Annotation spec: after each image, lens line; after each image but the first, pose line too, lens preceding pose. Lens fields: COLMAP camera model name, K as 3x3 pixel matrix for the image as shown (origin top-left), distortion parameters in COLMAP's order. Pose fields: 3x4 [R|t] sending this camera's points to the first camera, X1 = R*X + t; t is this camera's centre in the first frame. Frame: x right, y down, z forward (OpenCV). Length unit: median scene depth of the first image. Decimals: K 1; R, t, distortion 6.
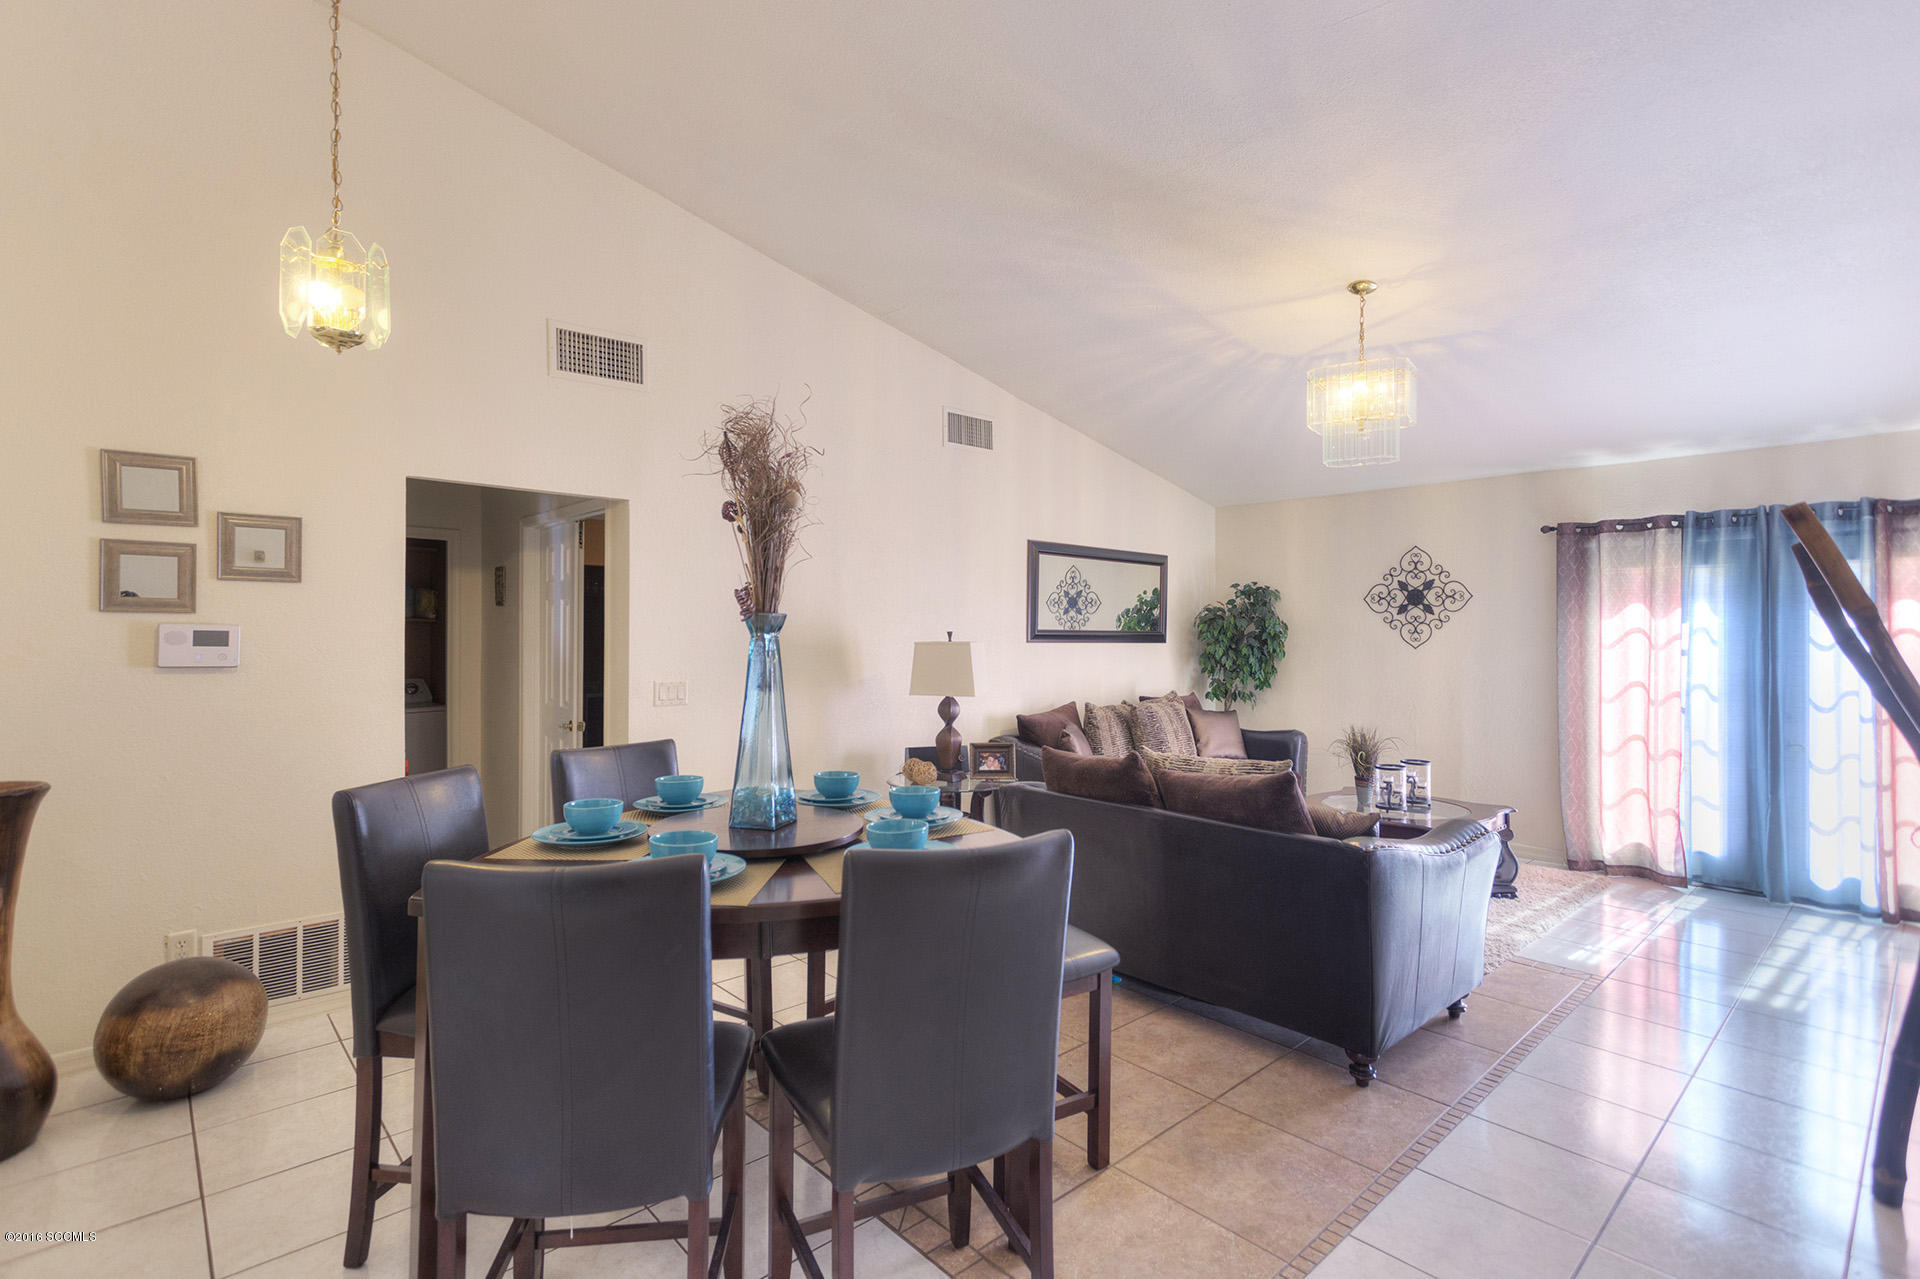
lens RADIAL K [[897.8, 0, 958.7], [0, 897.8, 634.9], [0, 0, 1]] dist [0.002881, 0.000362]
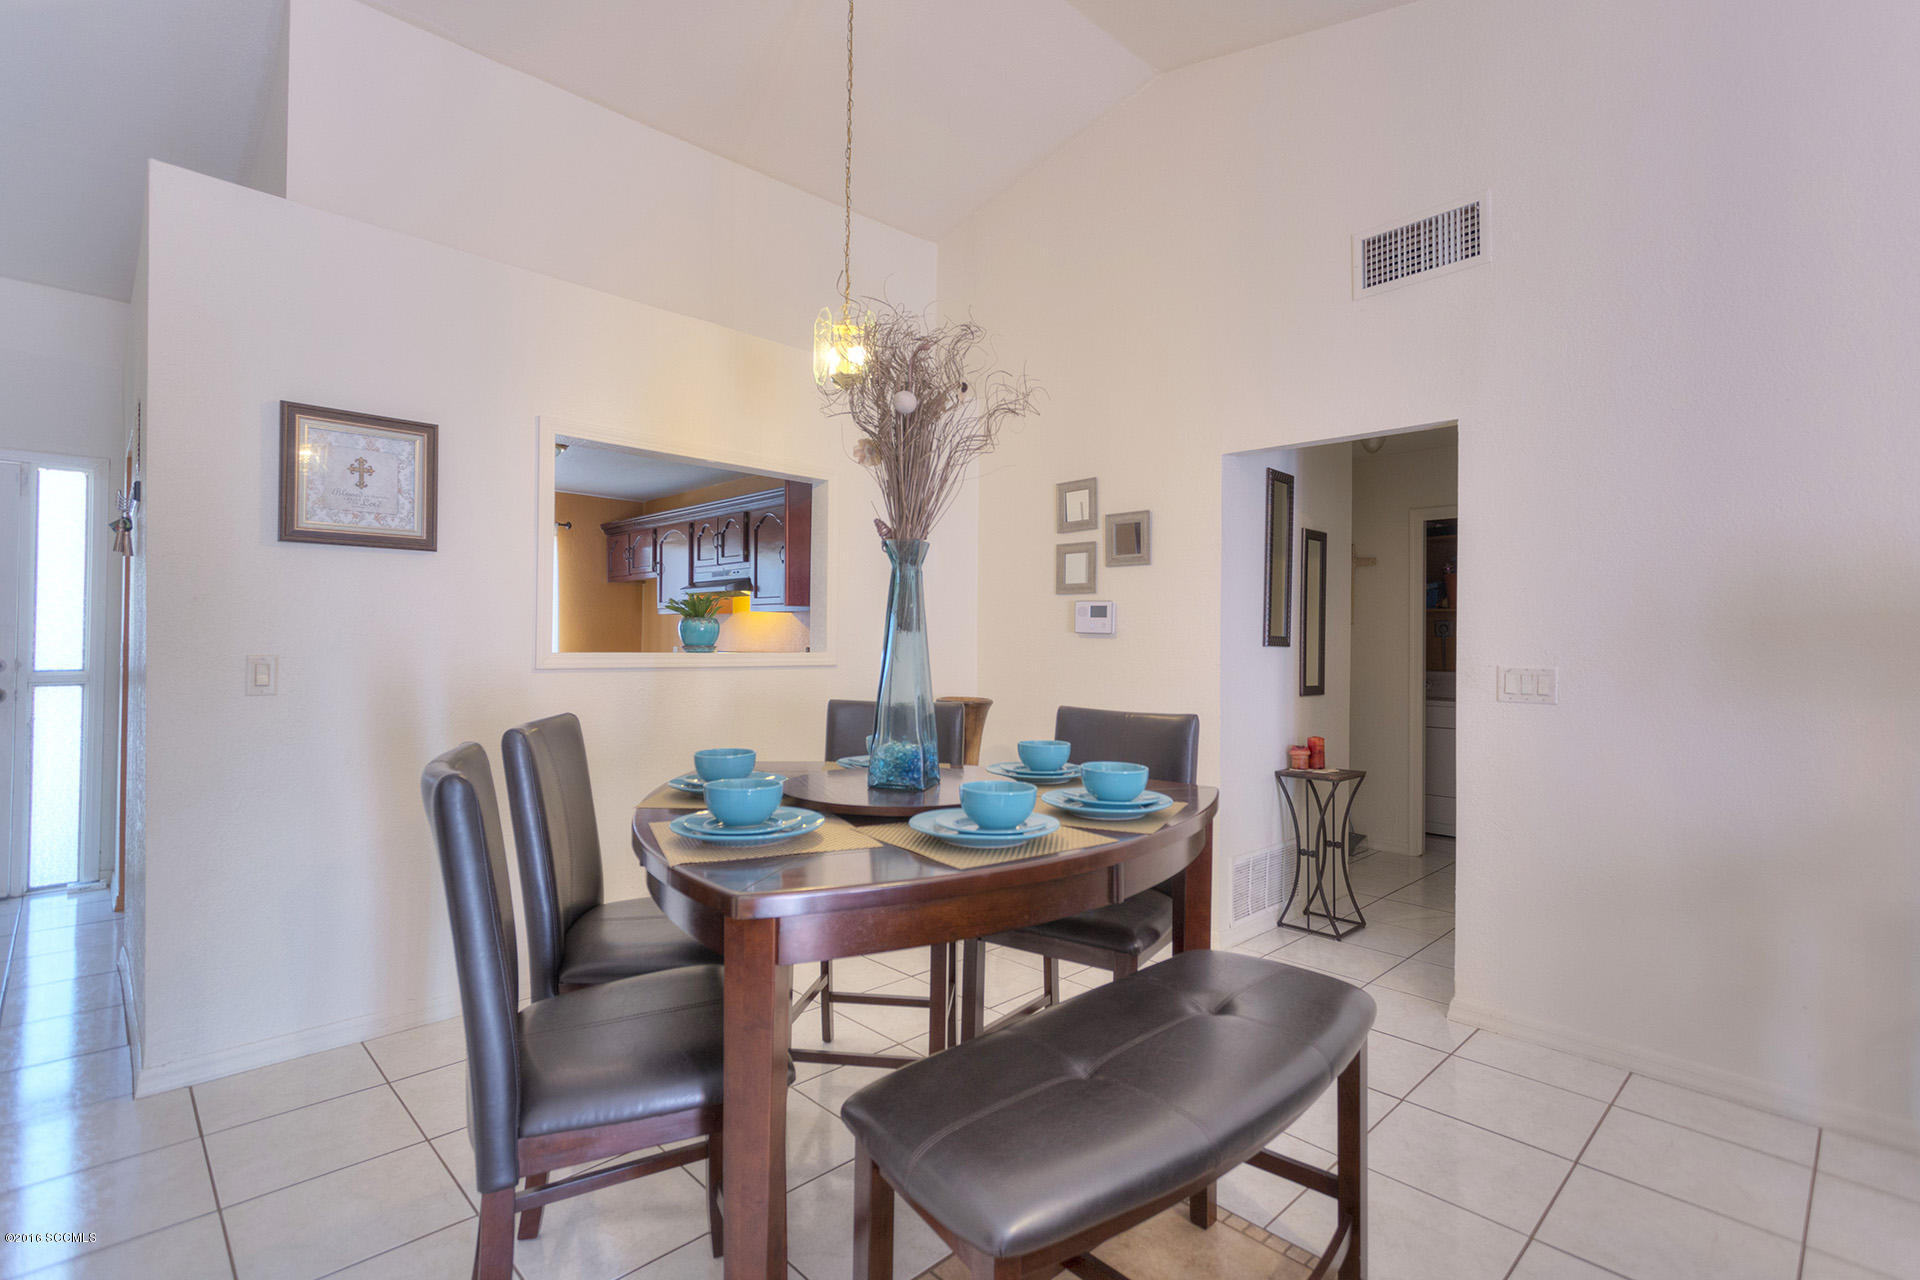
lens RADIAL K [[911.8, 0, 971.4], [0, 911.8, 635.5], [0, 0, 1]] dist [-0.001233, -0.000314]
pose [[0.036514, -0.009344, -0.999289, 0.293867], [-0.013707, 0.999858, -0.009850, 0.032429], [0.999239, 0.014057, 0.036381, 0.447685]]
